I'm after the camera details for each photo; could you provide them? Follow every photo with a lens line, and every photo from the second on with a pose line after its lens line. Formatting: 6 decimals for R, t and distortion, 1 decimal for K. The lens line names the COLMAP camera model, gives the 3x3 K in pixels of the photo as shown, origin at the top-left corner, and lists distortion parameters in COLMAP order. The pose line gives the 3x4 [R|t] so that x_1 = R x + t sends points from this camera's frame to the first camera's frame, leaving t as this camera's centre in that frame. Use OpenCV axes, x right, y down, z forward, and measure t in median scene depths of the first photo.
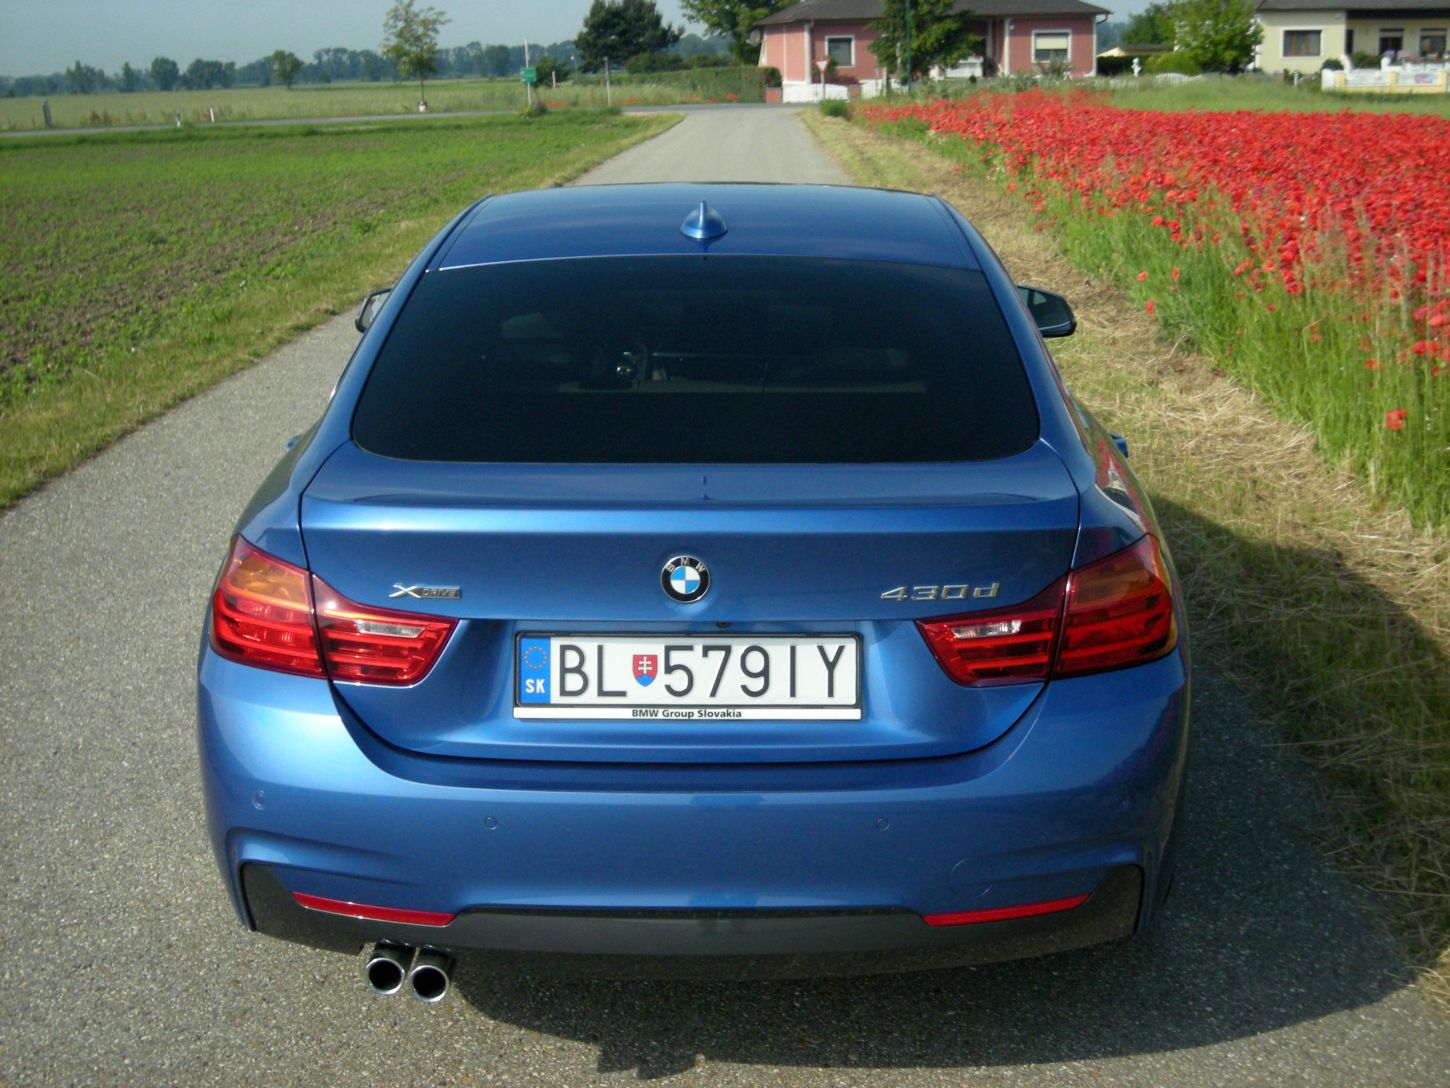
lens RADIAL K [[2023.5, 0, 727.2], [0, 2023.5, 545.8], [0, 0, 1]] dist [-0.101137, 0.000000]
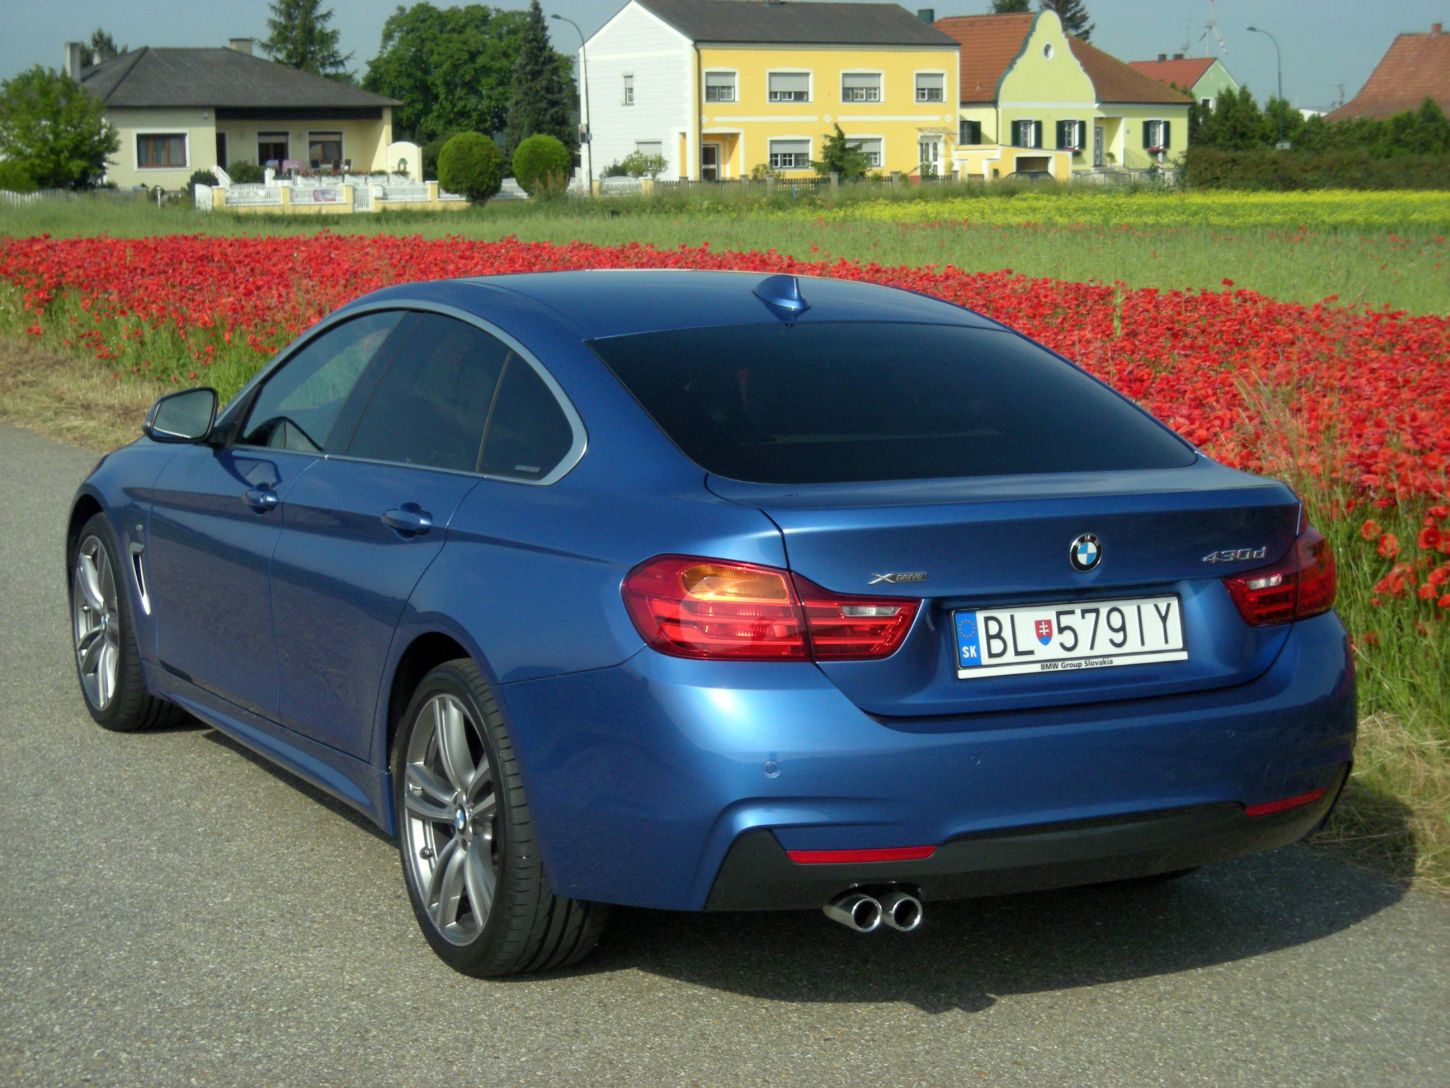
lens RADIAL K [[2782.8, 0, 730.7], [0, 2782.8, 544.3], [0, 0, 1]] dist [-0.056905, 0.000000]
pose [[0.877265, -0.050064, 0.477388, -0.797323], [0.100188, 0.991739, -0.080105, 0.097788], [-0.469434, 0.118102, 0.875034, -0.319954]]
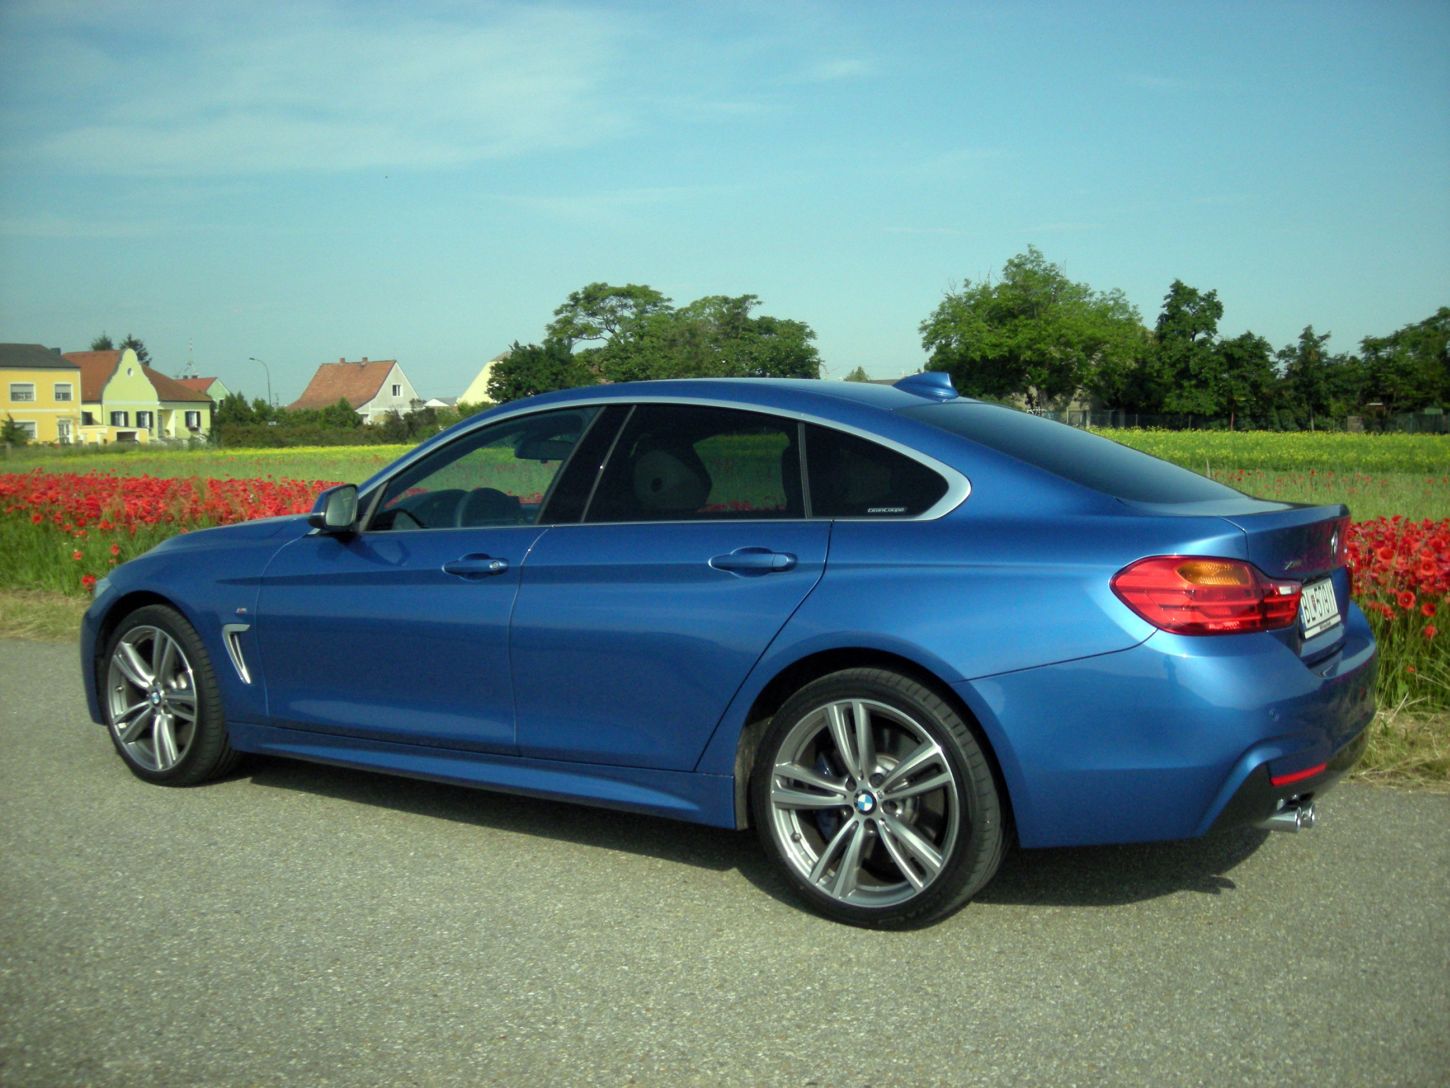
lens RADIAL K [[1500.6, 0, 728.8], [0, 1500.6, 553.1], [0, 0, 1]] dist [-0.137623, 0.000000]
pose [[0.518017, -0.053421, 0.853700, -1.070007], [0.198710, 0.978259, -0.059360, -0.004418], [-0.831969, 0.200388, 0.517371, 0.590106]]
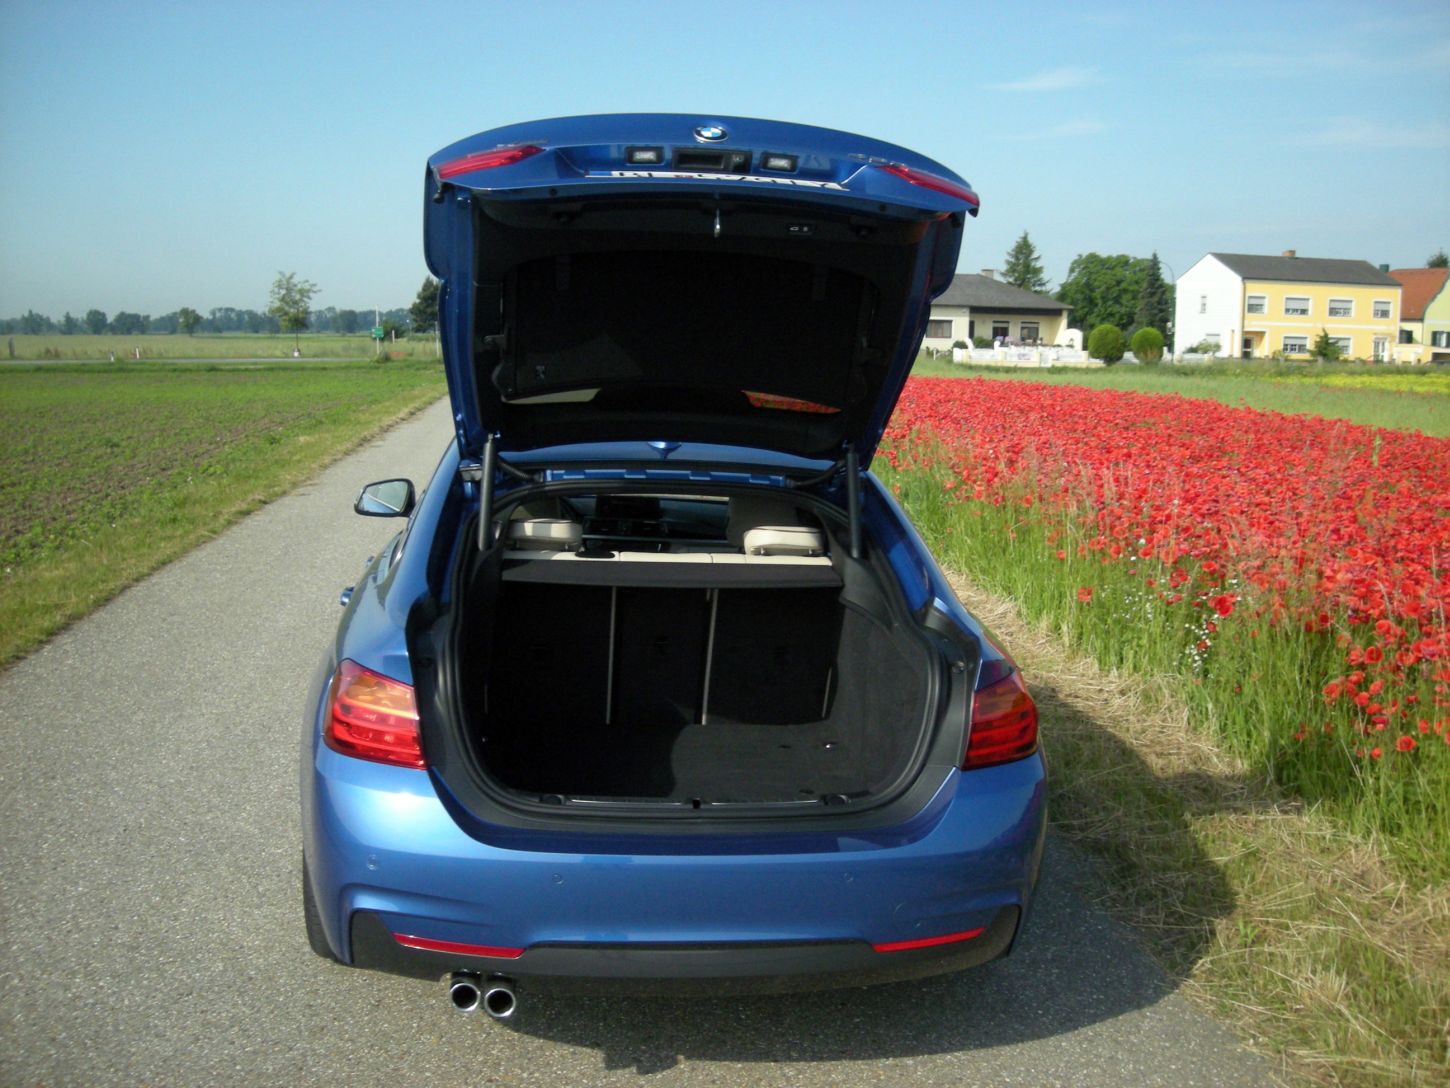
lens RADIAL K [[1500.6, 0, 720.0], [0, 1500.6, 549.4], [0, 0, 1]] dist [-0.137623, 0.000000]
pose [[0.990271, 0.021529, 0.137474, -0.115185], [-0.008833, 0.995692, -0.092305, 0.008668], [-0.138869, 0.090193, 0.986195, 0.001896]]
